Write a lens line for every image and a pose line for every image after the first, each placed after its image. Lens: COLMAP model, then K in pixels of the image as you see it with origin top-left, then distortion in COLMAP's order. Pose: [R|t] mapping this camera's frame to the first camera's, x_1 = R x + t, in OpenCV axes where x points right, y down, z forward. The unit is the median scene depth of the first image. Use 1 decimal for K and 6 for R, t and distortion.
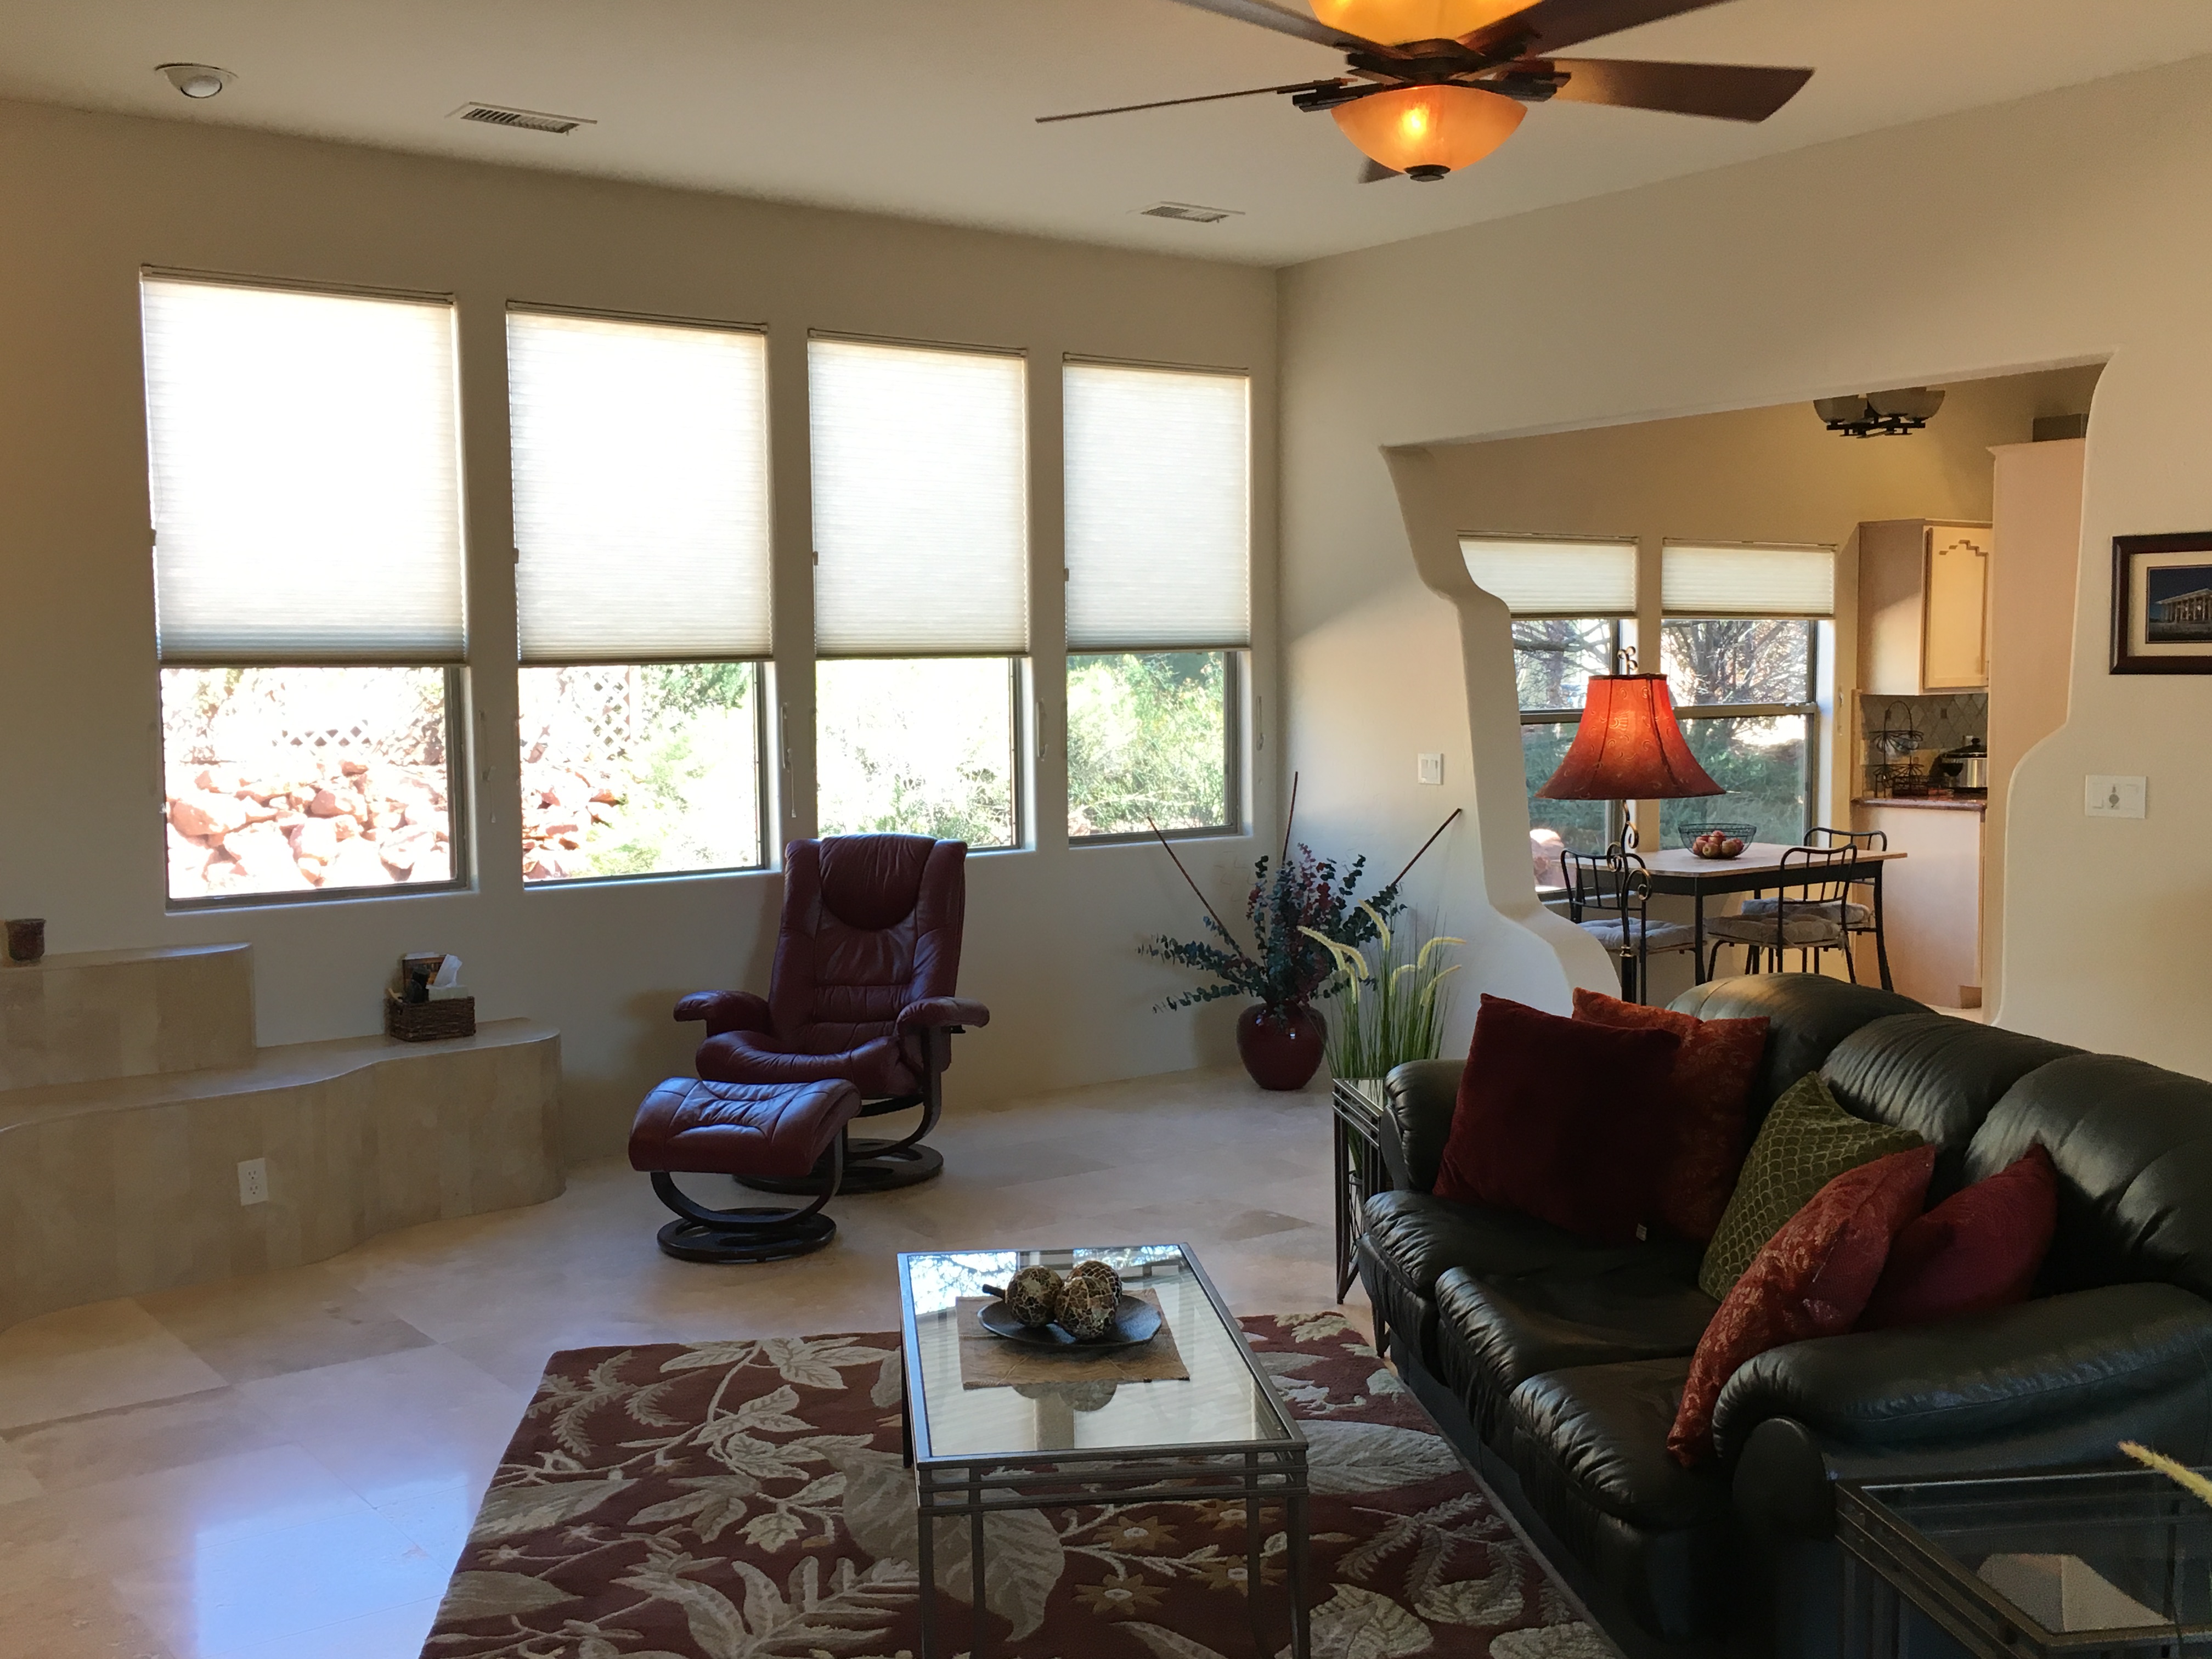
lens RADIAL K [[2228.8, 0, 1106.0], [0, 2228.8, 829.5], [0, 0, 1]] dist [0.085610, -0.124786]
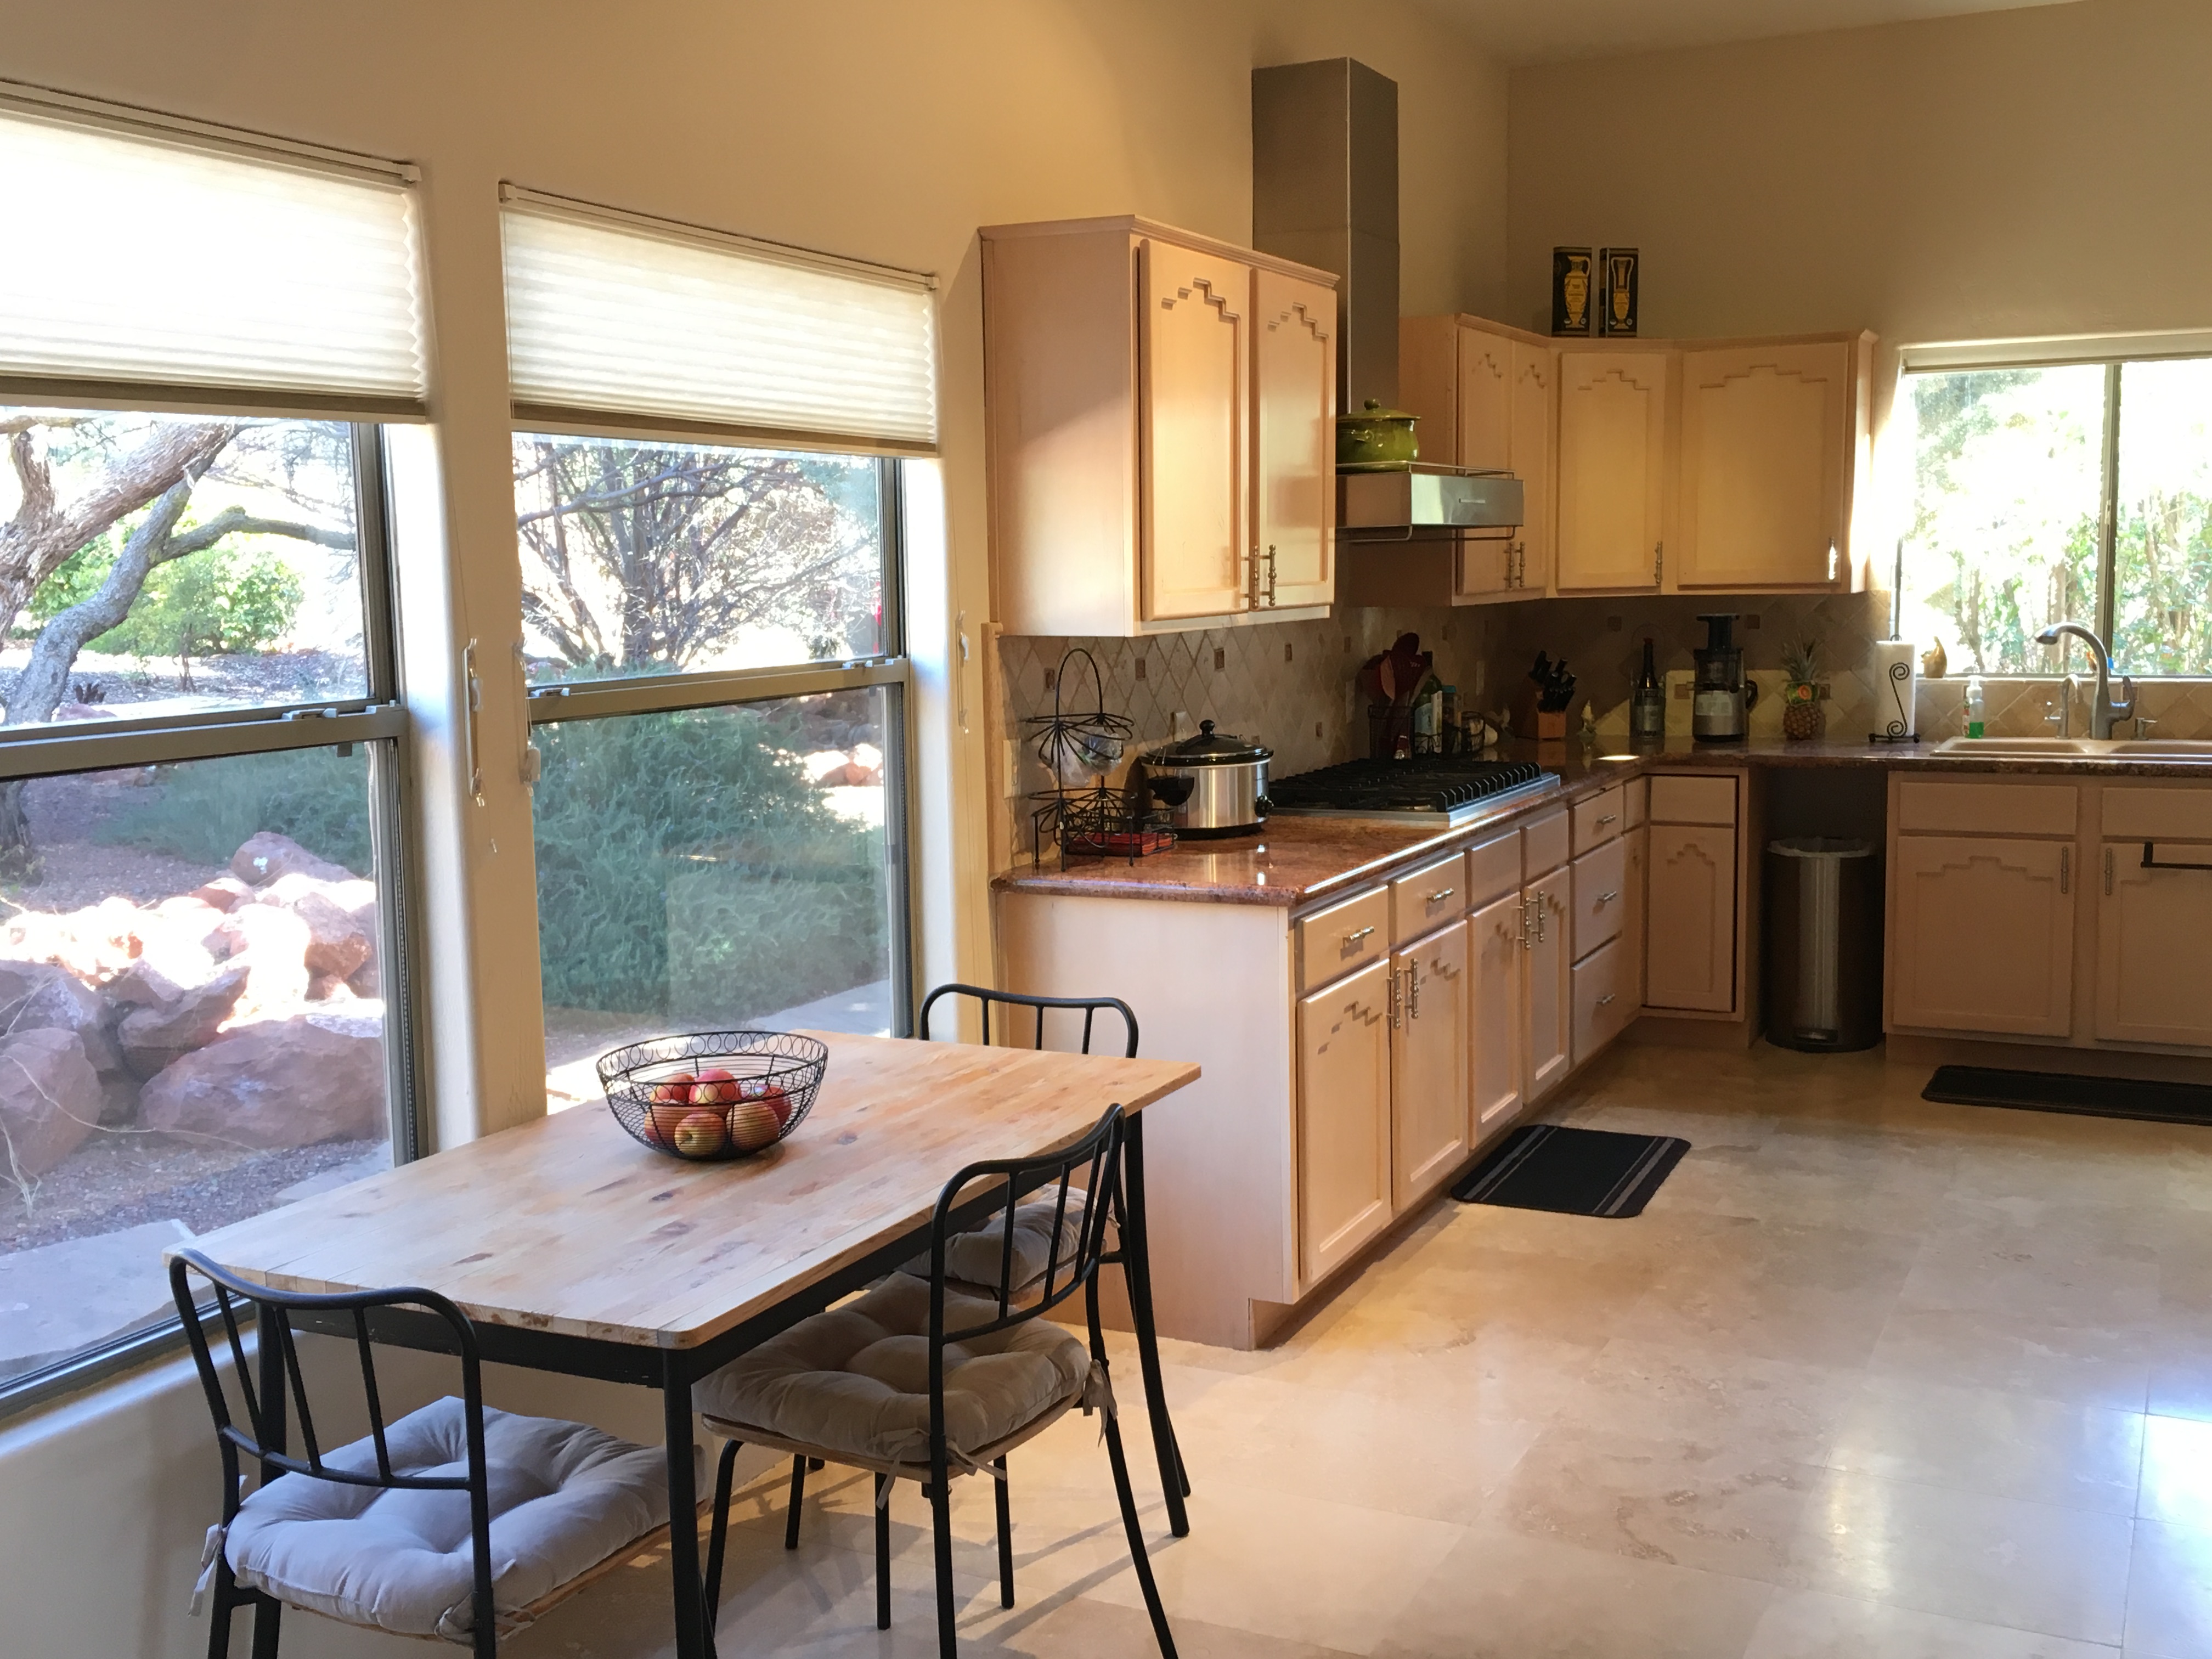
lens RADIAL K [[2228.8, 0, 1106.0], [0, 2228.8, 829.5], [0, 0, 1]] dist [0.085610, -0.124786]
pose [[0.892590, -0.057414, 0.447199, 0.161259], [0.039562, 0.998007, 0.049166, -0.043216], [-0.449130, -0.026193, 0.893082, 0.610513]]
